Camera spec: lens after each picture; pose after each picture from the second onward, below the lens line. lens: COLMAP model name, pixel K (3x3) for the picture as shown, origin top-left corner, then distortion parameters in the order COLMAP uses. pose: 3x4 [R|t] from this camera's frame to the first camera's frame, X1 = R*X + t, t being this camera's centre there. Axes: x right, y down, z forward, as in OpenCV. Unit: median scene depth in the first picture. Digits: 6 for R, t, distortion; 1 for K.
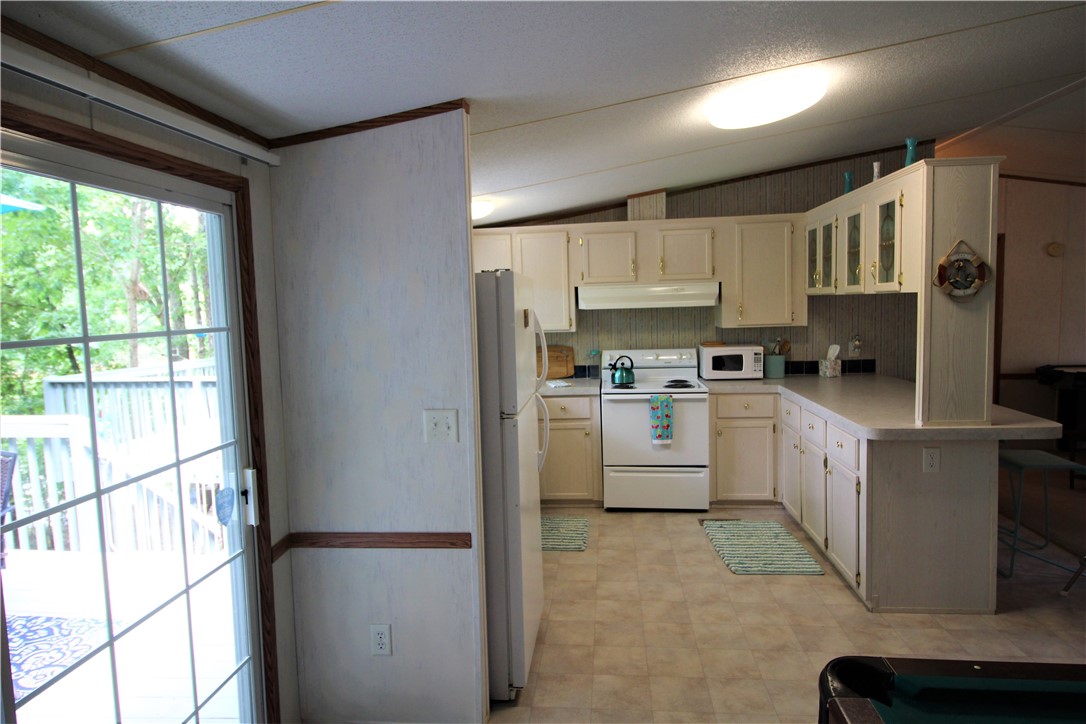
lens RADIAL K [[642.7, 0, 543.0], [0, 642.7, 362.0], [0, 0, 1]] dist [-0.000639, 0.000016]
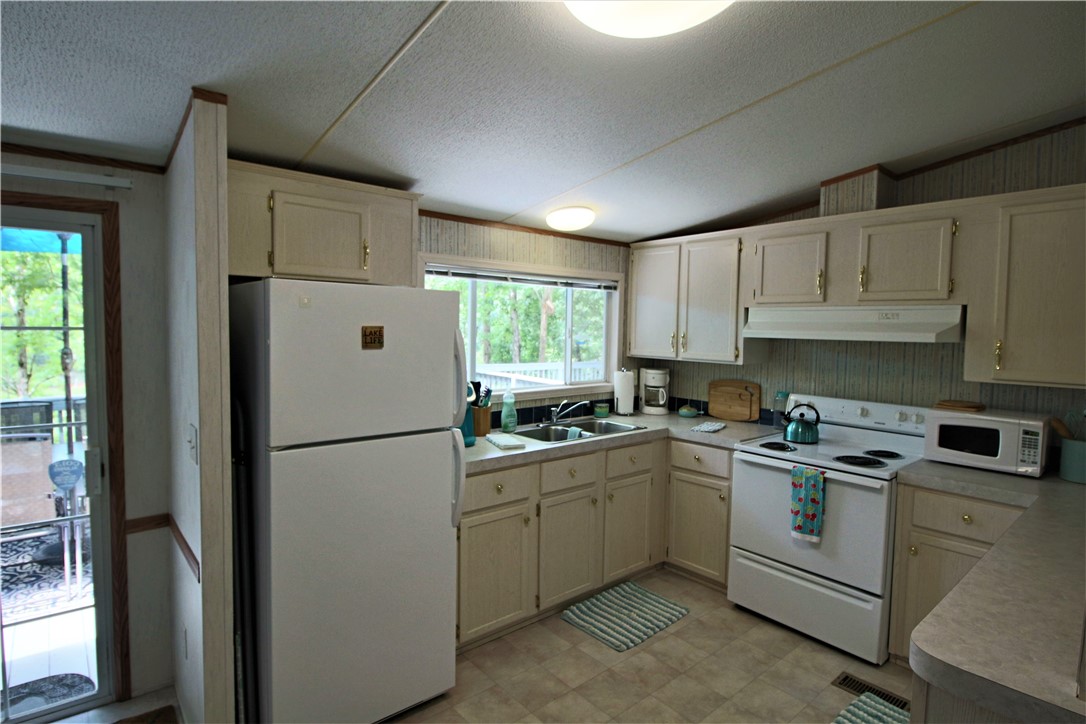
lens RADIAL K [[561.0, 0, 543.0], [0, 561.0, 362.0], [0, 0, 1]] dist [0.000800, -0.017756]
pose [[0.724487, 0.088407, -0.683596, 0.352404], [-0.102051, 0.994569, 0.020469, -0.041097], [0.681693, 0.054932, 0.729574, 0.346643]]
